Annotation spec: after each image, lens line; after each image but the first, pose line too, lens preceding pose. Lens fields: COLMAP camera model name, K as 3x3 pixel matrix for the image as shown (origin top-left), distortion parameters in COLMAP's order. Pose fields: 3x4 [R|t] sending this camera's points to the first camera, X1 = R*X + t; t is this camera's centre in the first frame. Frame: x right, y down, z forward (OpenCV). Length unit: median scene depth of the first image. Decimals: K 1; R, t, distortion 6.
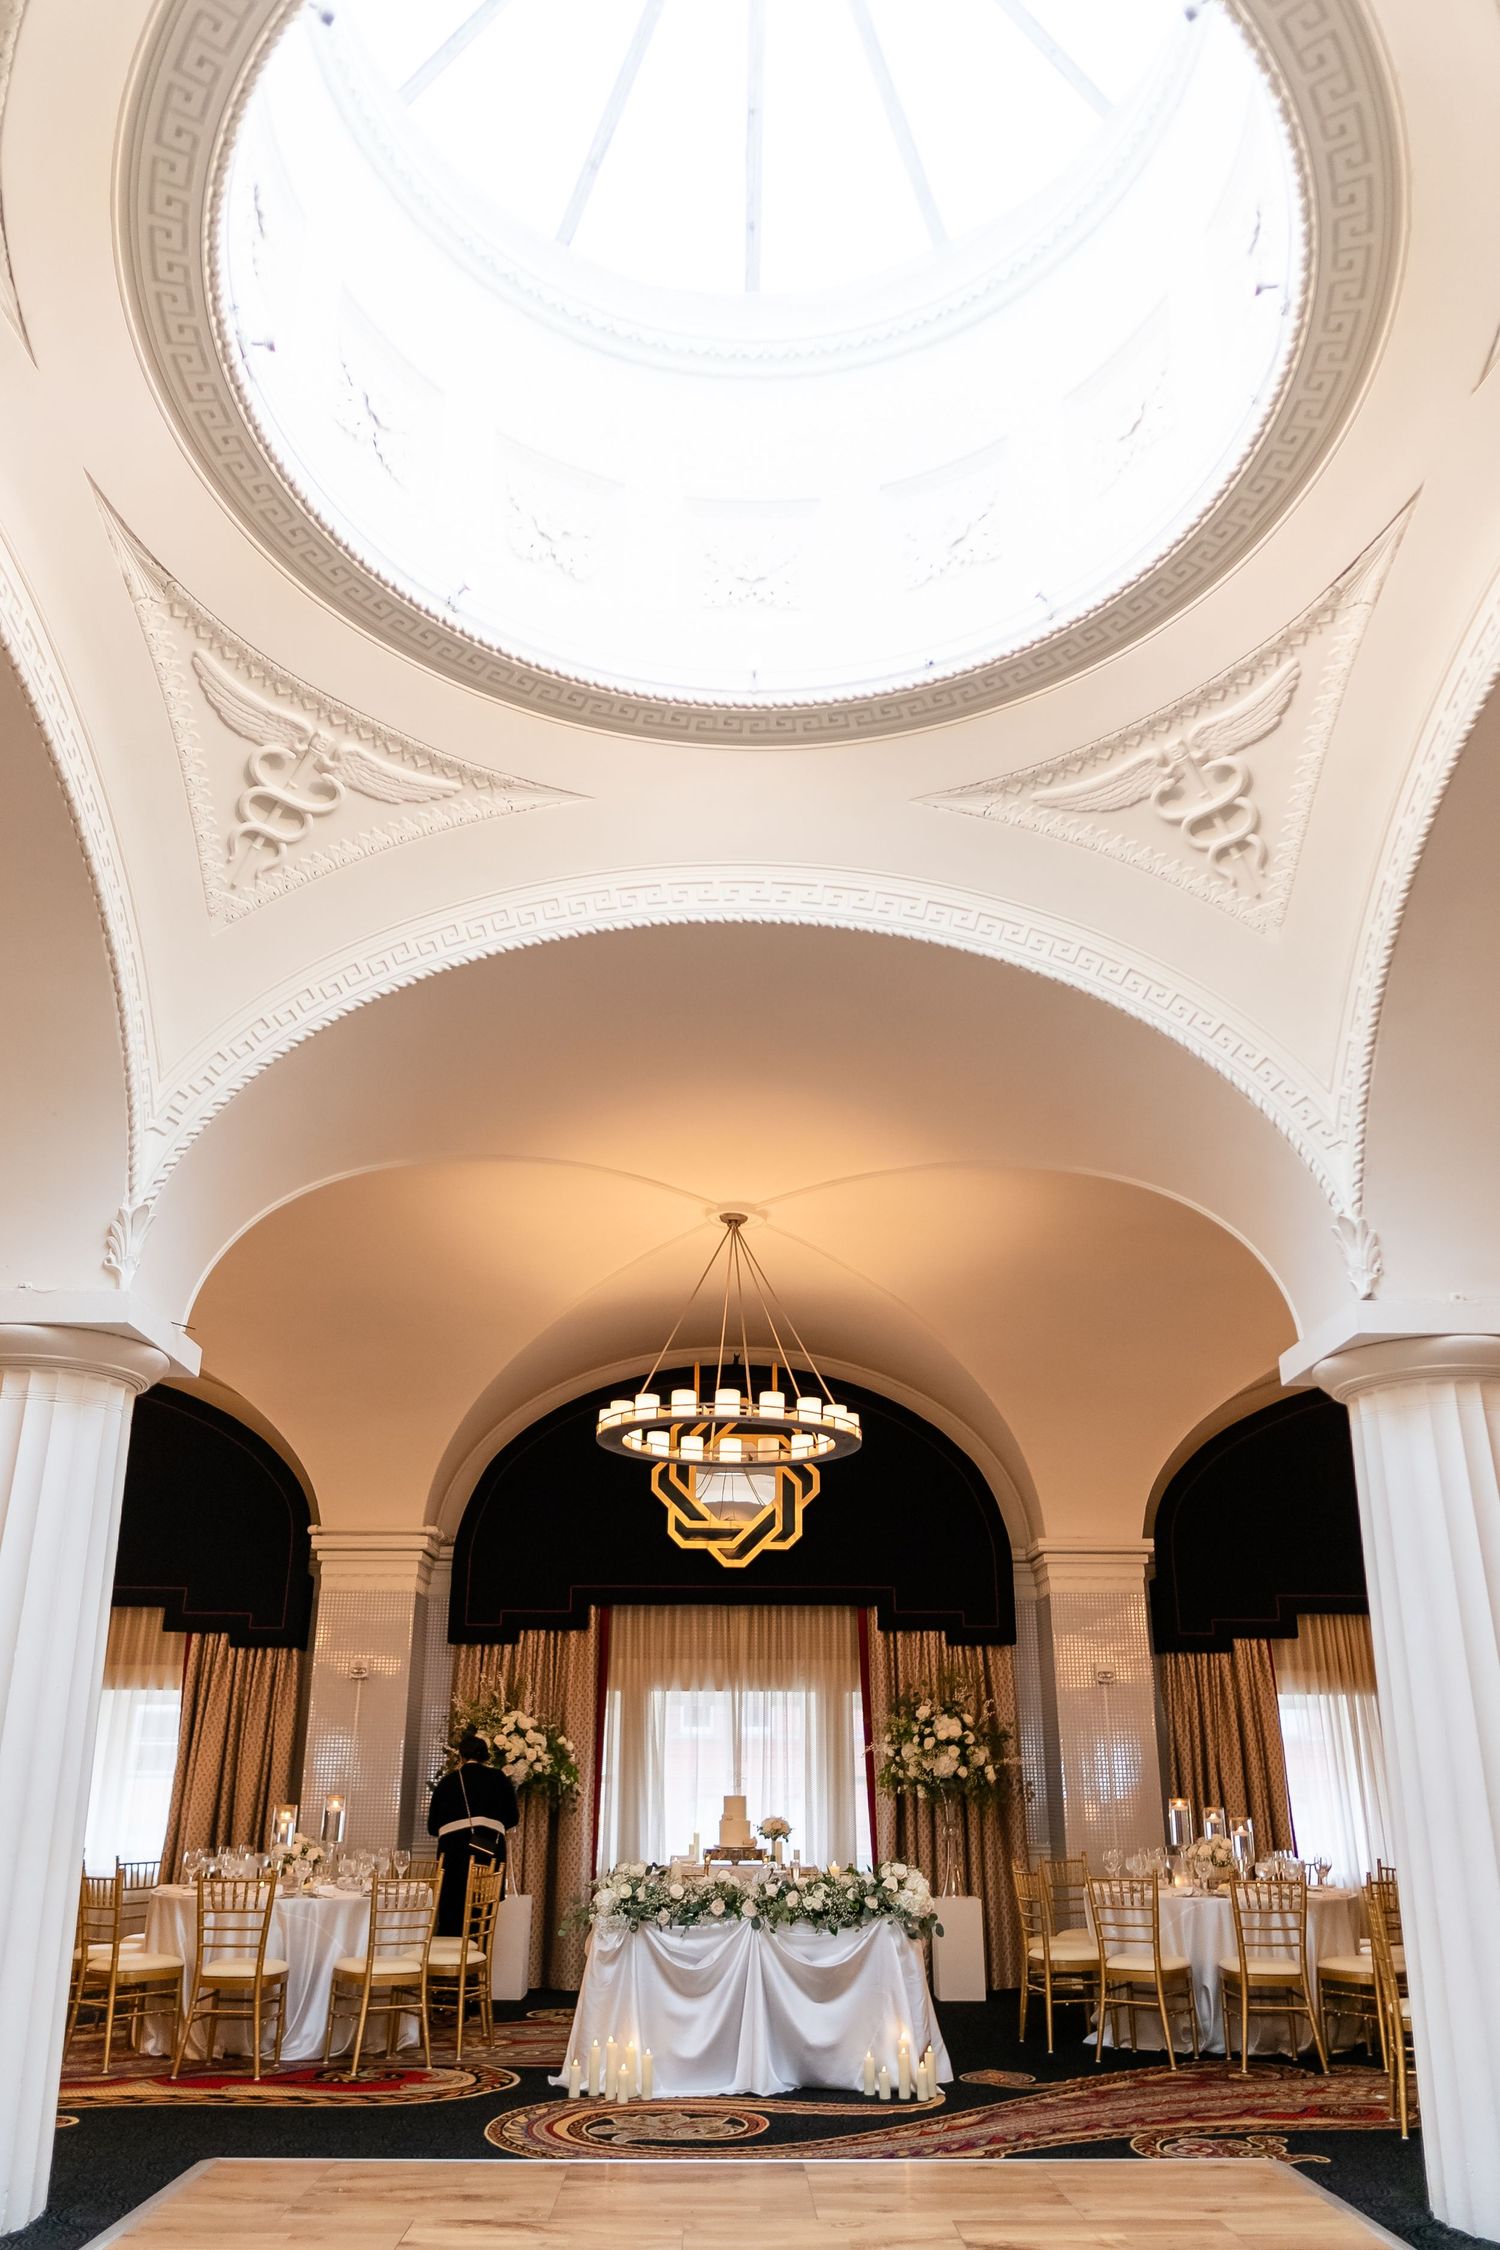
lens RADIAL K [[1768.3, 0, 754.5], [0, 1768.3, 1126.3], [0, 0, 1]] dist [0.004264, -0.010071]
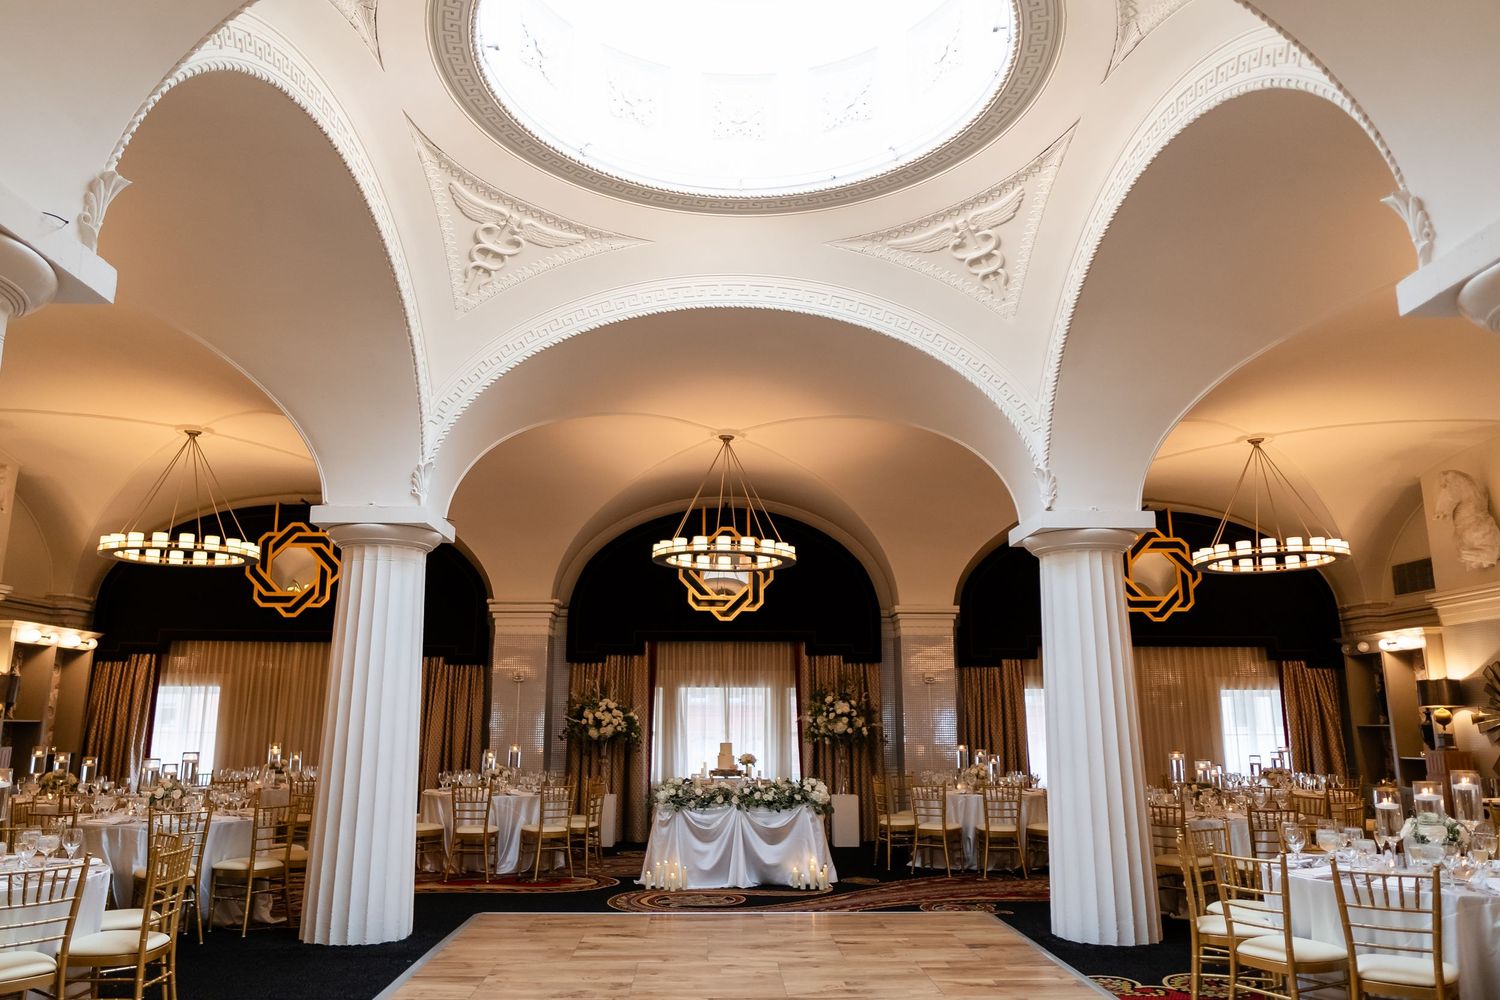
lens RADIAL K [[1178.8, 0, 750.0], [0, 1178.8, 500.0], [0, 0, 1]] dist [0.004264, -0.010071]
pose [[0.999891, 0.001808, 0.014654, -0.006753], [-0.004187, 0.986455, 0.163981, -0.104877], [-0.014159, -0.164024, 0.986355, -0.245410]]
